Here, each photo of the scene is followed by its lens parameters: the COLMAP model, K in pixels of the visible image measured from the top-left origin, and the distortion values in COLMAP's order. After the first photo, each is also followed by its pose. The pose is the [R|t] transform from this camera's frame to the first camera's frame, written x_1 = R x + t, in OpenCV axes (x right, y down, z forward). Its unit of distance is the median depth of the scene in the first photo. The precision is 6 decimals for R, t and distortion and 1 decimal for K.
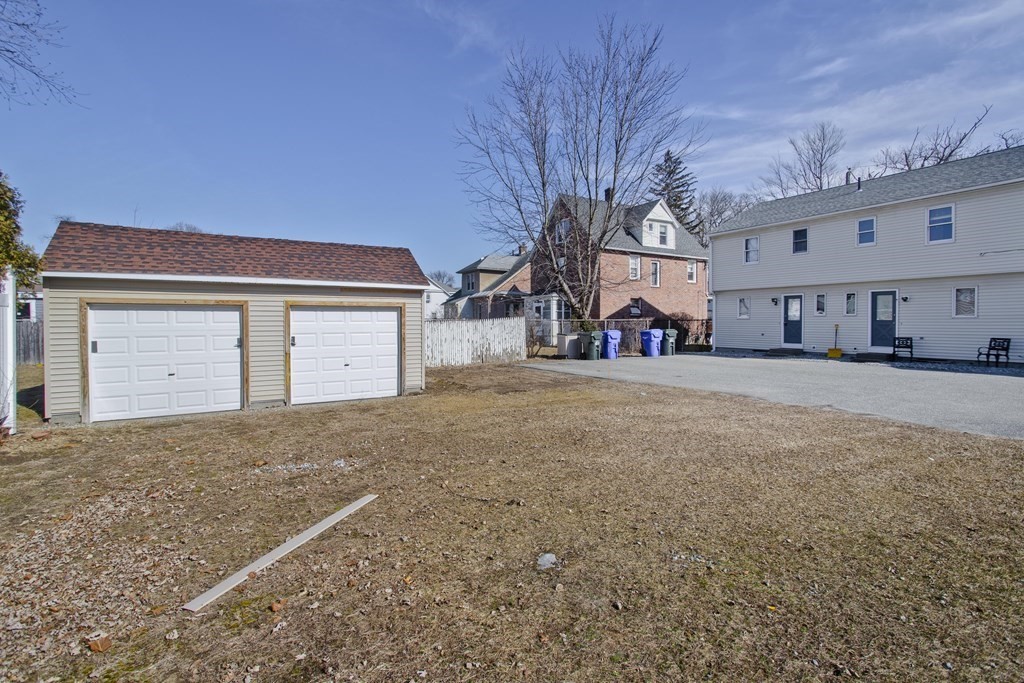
lens RADIAL K [[492.6, 0, 513.1], [0, 492.6, 336.9], [0, 0, 1]] dist [0.004653, 0.000782]
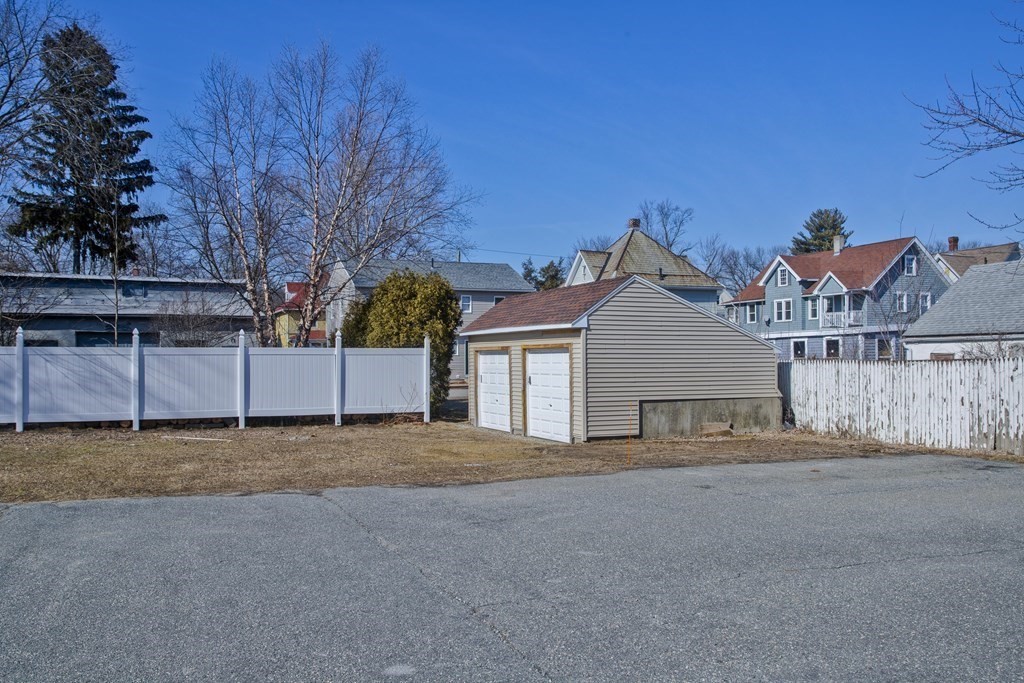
lens RADIAL K [[848.5, 0, 512.0], [0, 848.5, 341.5], [0, 0, 1]] dist [-0.001666, 0.000876]
pose [[-0.137315, -0.017326, -0.990376, 1.335949], [-0.026938, 0.999543, -0.013752, -0.047026], [0.990161, 0.024791, -0.137719, 1.083241]]
